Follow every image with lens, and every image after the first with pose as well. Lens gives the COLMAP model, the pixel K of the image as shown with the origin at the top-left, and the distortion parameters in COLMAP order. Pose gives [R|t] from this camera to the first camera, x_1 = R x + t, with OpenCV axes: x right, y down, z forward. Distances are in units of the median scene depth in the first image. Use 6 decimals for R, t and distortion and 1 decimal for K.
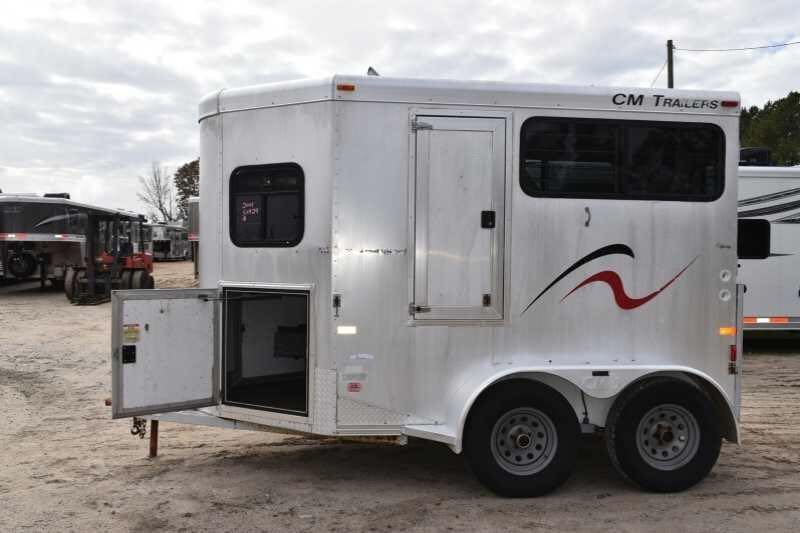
lens RADIAL K [[836.2, 0, 400.0], [0, 836.2, 266.5], [0, 0, 1]] dist [-0.014024, -0.021836]
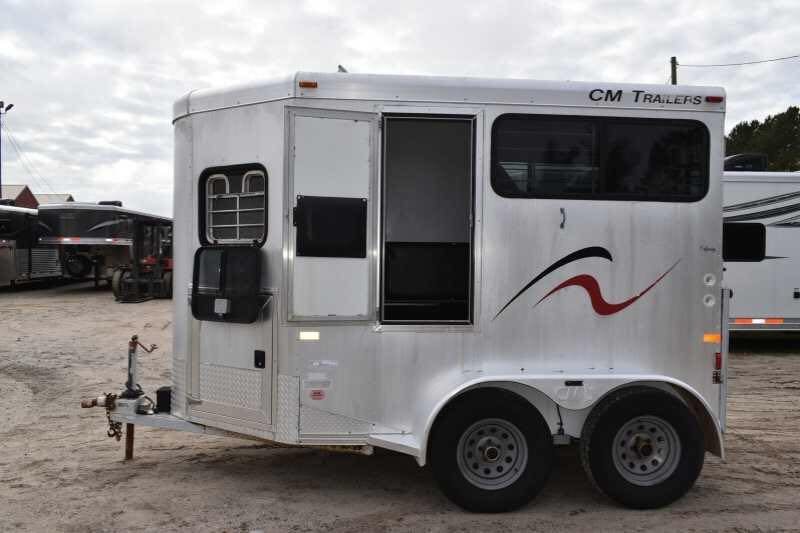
lens RADIAL K [[746.6, 0, 400.0], [0, 746.6, 266.5], [0, 0, 1]] dist [-0.023632, -0.008473]
pose [[0.998924, 0.001172, -0.046368, 0.077518], [-0.001224, 0.999999, -0.001105, -0.002959], [0.046366, 0.001160, 0.998924, 0.138266]]
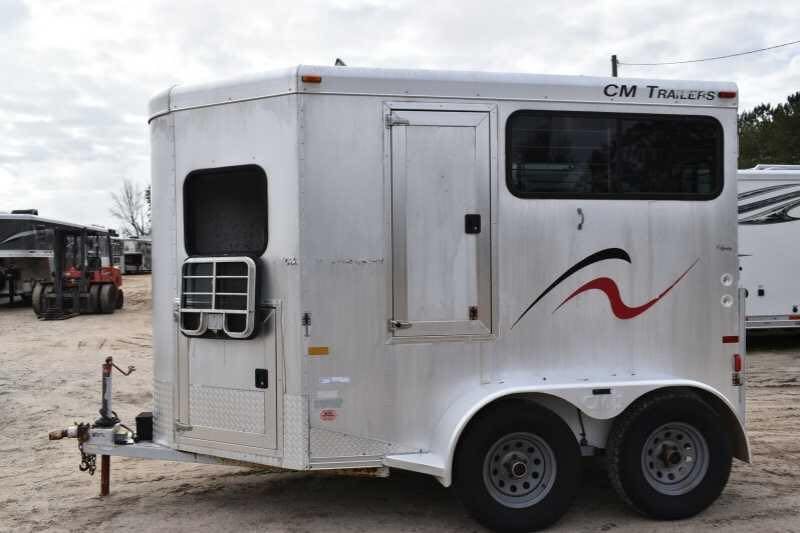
lens RADIAL K [[773.2, 0, 405.2], [0, 773.2, 266.0], [0, 0, 1]] dist [-0.015407, -0.008698]
pose [[0.998174, -0.021981, 0.056255, -0.015300], [0.022479, 0.999713, -0.008229, -0.005364], [-0.056058, 0.009479, 0.998383, 0.166152]]
